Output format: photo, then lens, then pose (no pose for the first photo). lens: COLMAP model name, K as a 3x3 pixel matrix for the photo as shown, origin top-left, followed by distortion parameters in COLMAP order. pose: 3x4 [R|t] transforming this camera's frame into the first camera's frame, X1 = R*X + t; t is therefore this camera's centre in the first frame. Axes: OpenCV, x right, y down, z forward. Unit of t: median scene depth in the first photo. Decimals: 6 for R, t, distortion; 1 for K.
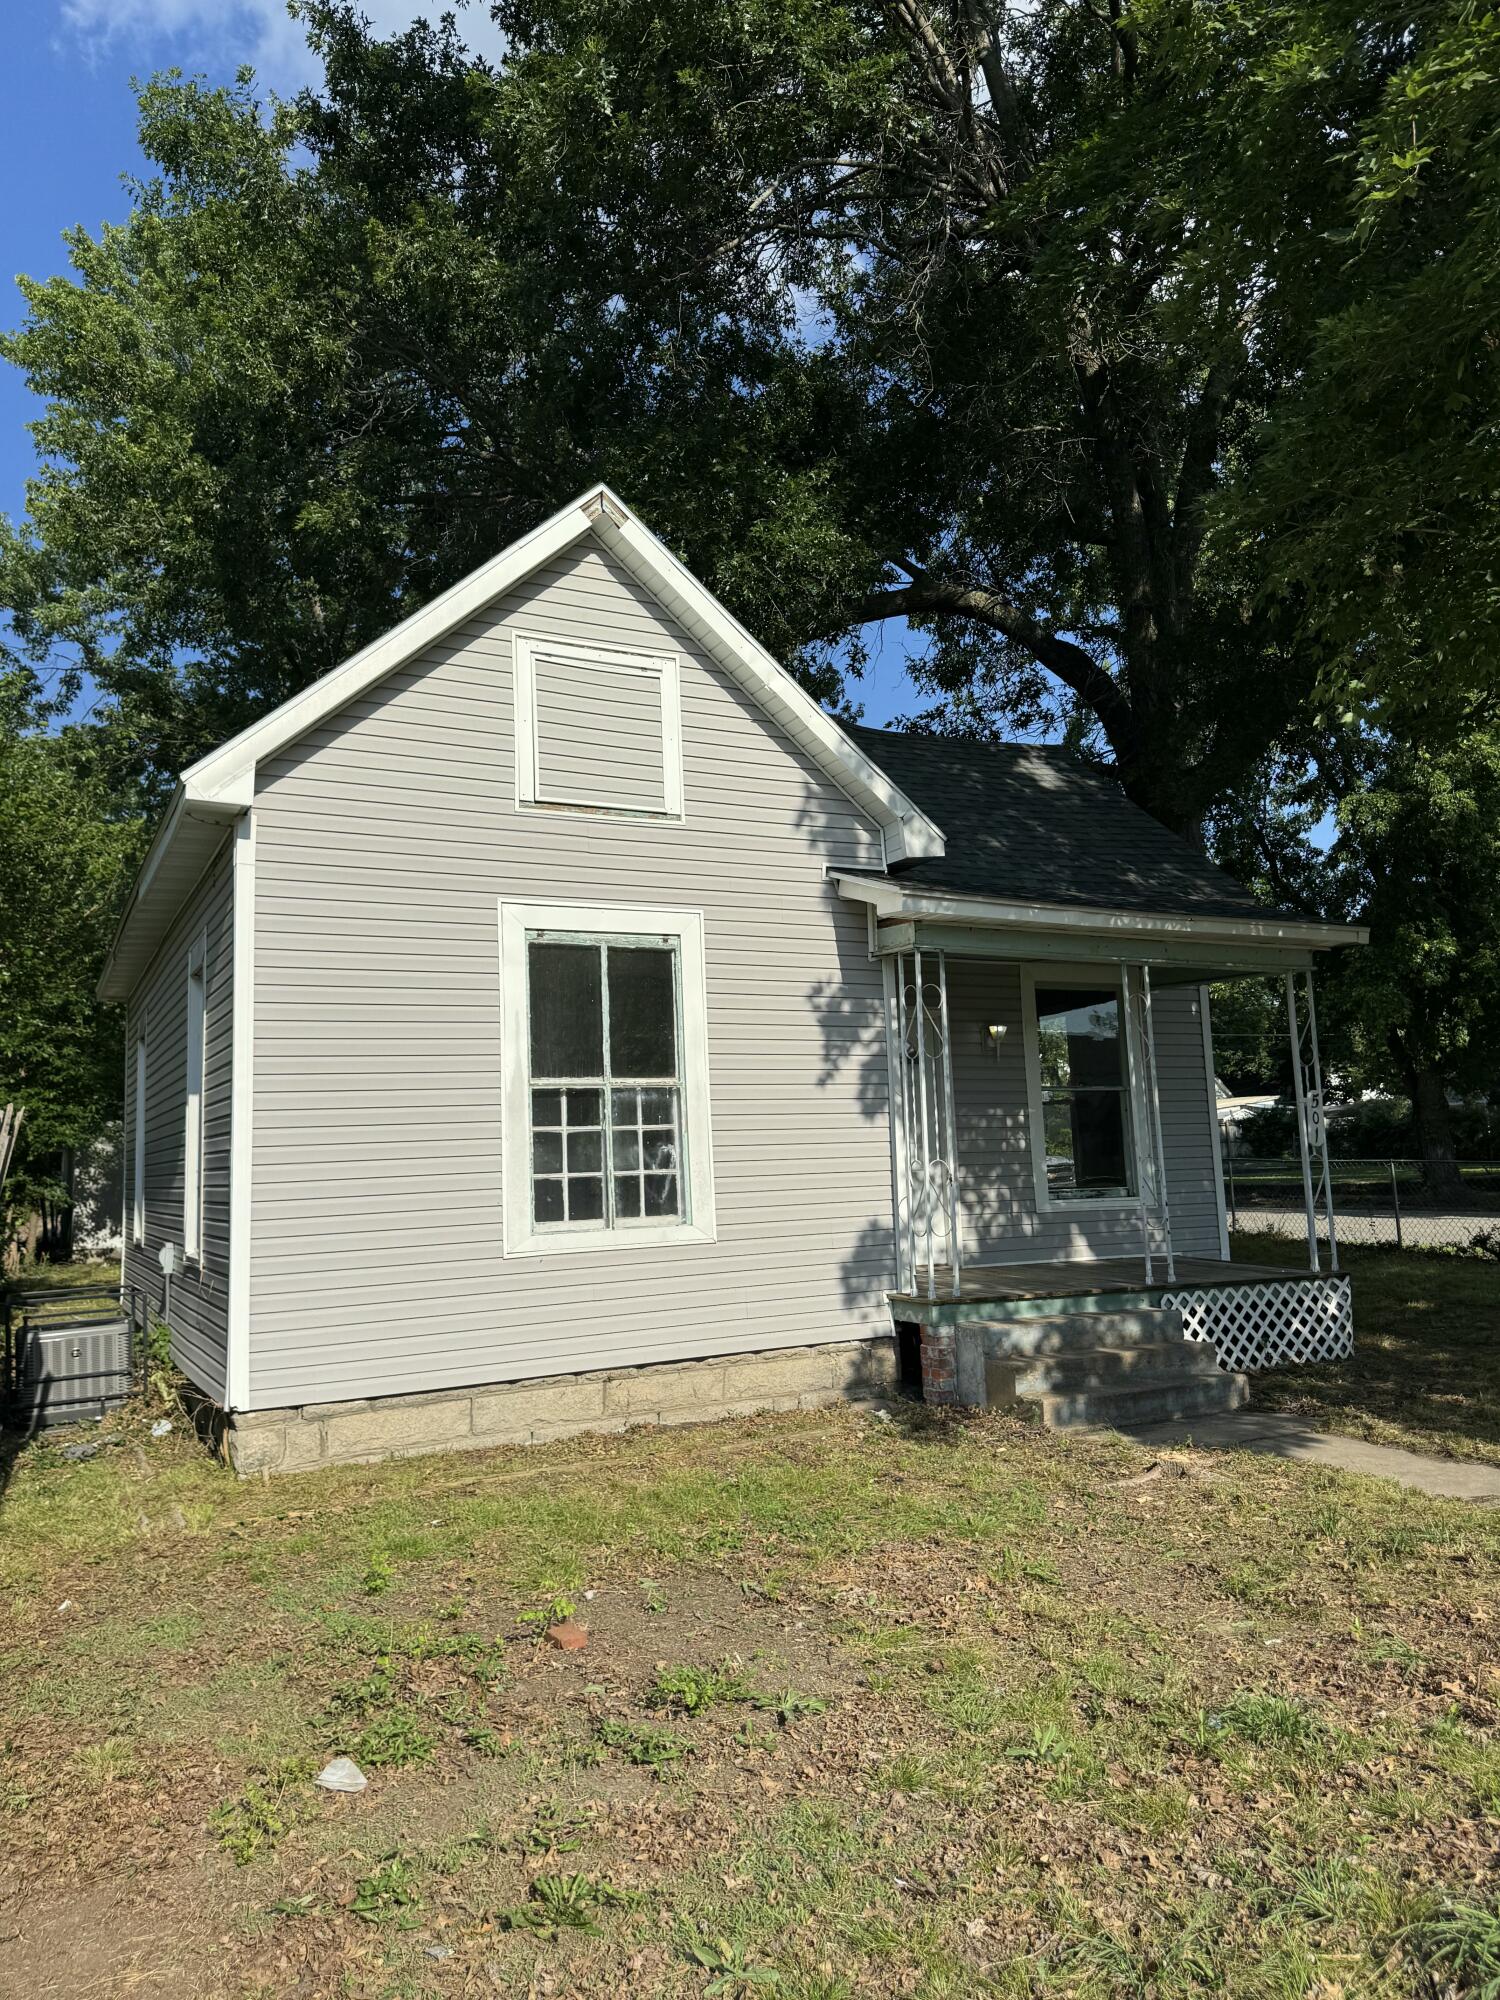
lens RADIAL K [[1374.8, 0, 750.0], [0, 1374.8, 1000.0], [0, 0, 1]] dist [0.145957, -0.350035]
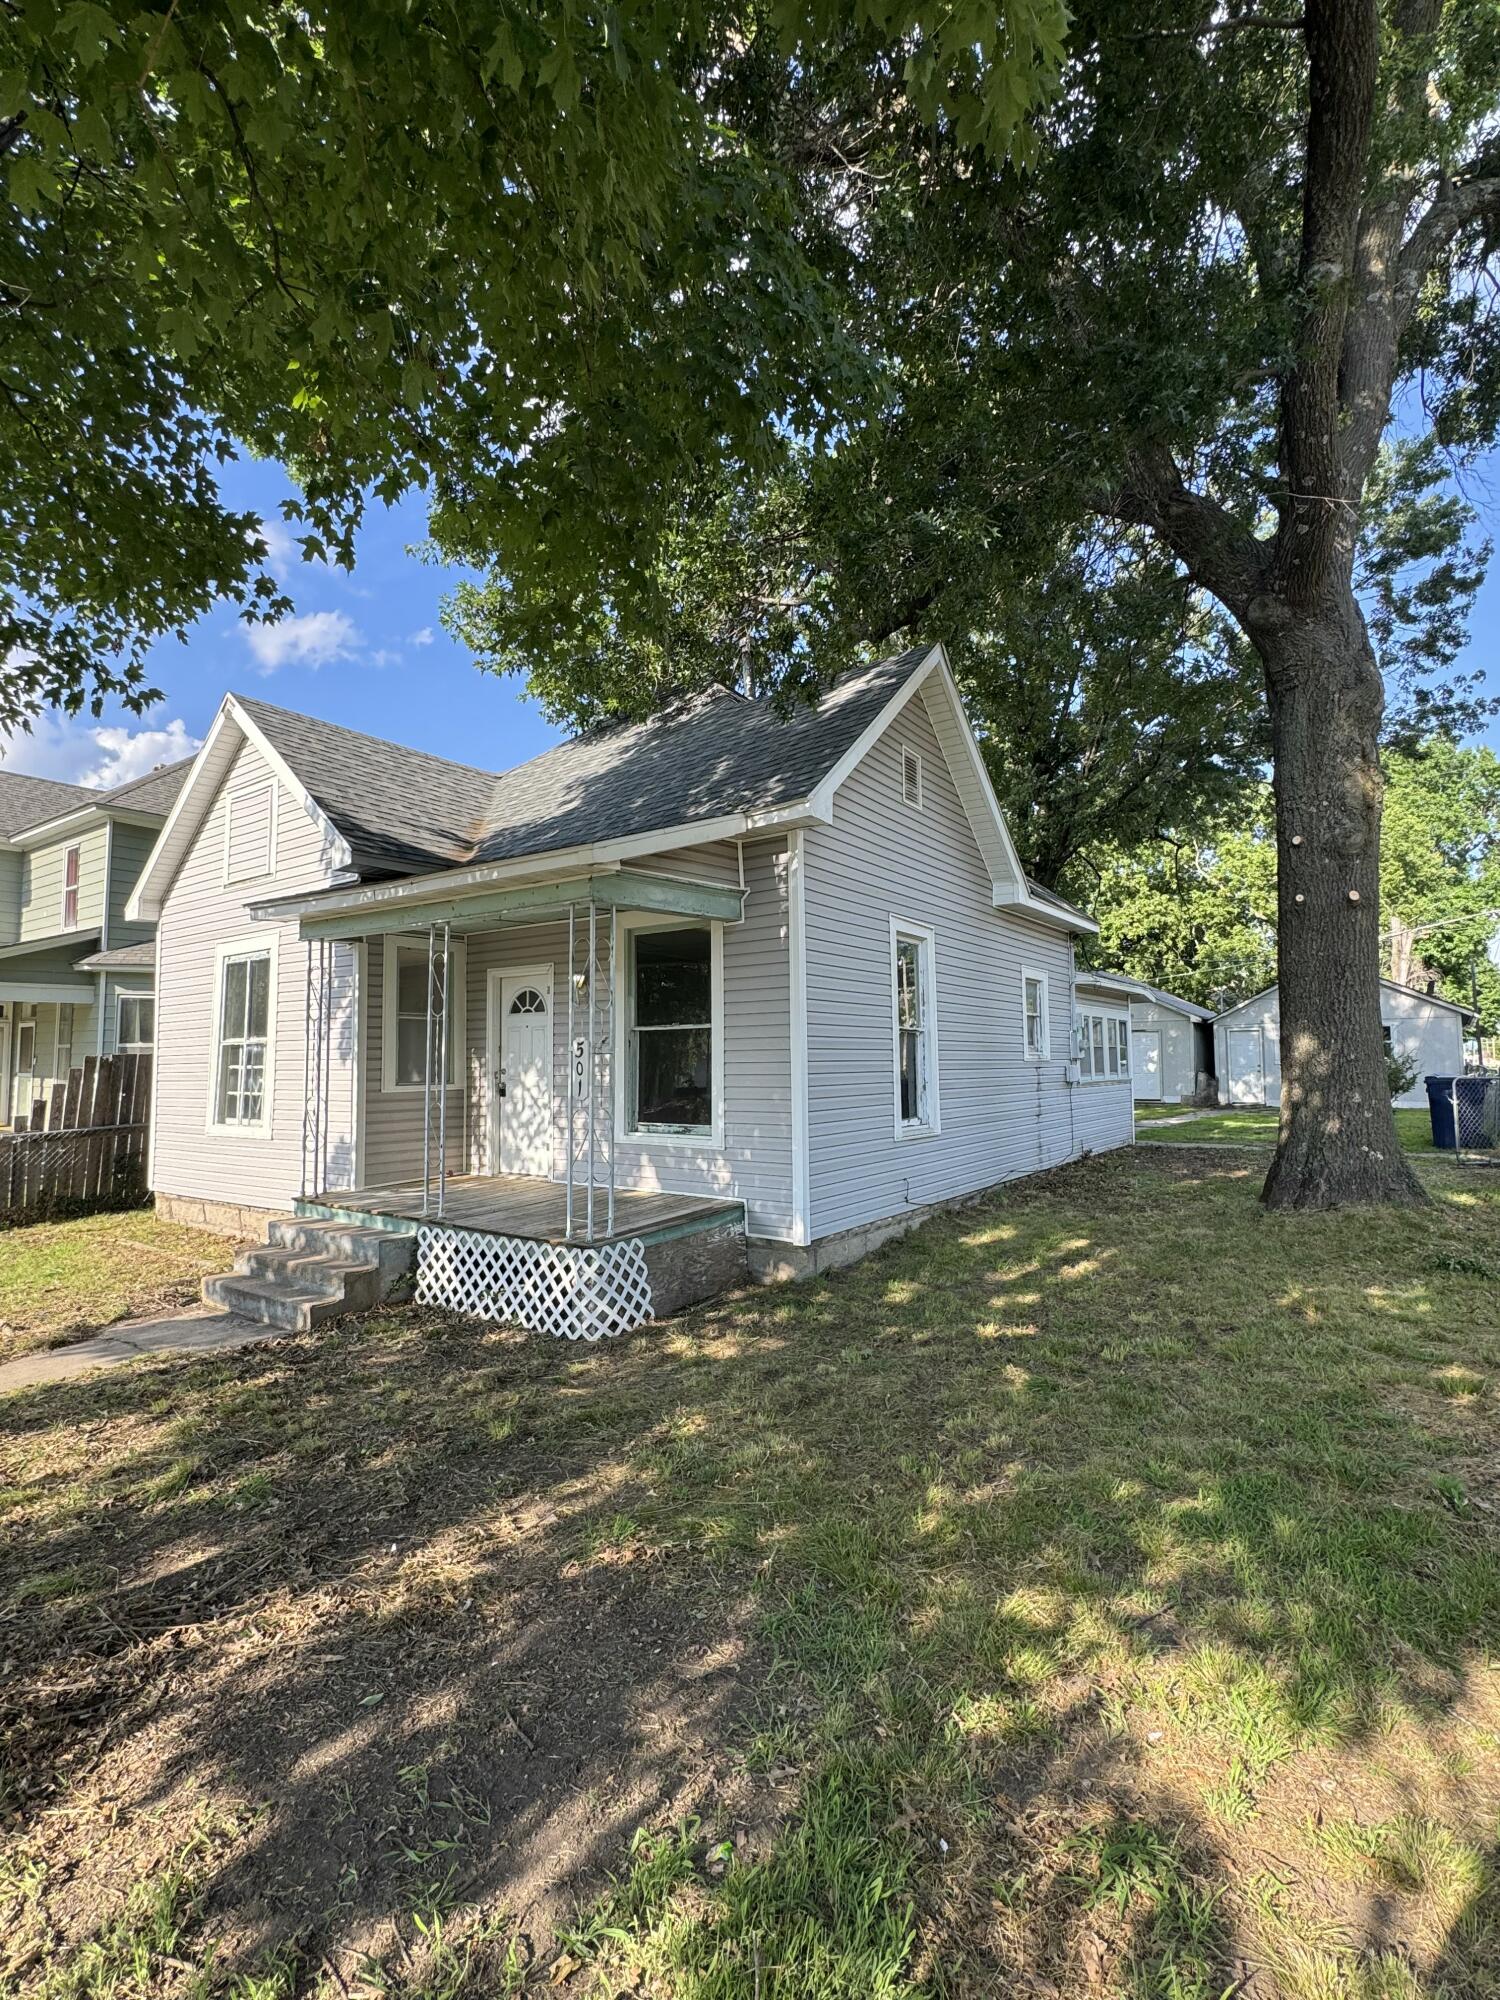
lens RADIAL K [[945.9, 0, 749.8], [0, 945.9, 979.5], [0, 0, 1]] dist [-0.000393, -0.000049]
pose [[0.460208, -0.039858, -0.886916, 1.176646], [0.109468, 0.993916, 0.012135, 0.036045], [0.881037, -0.102673, 0.461772, 0.964647]]
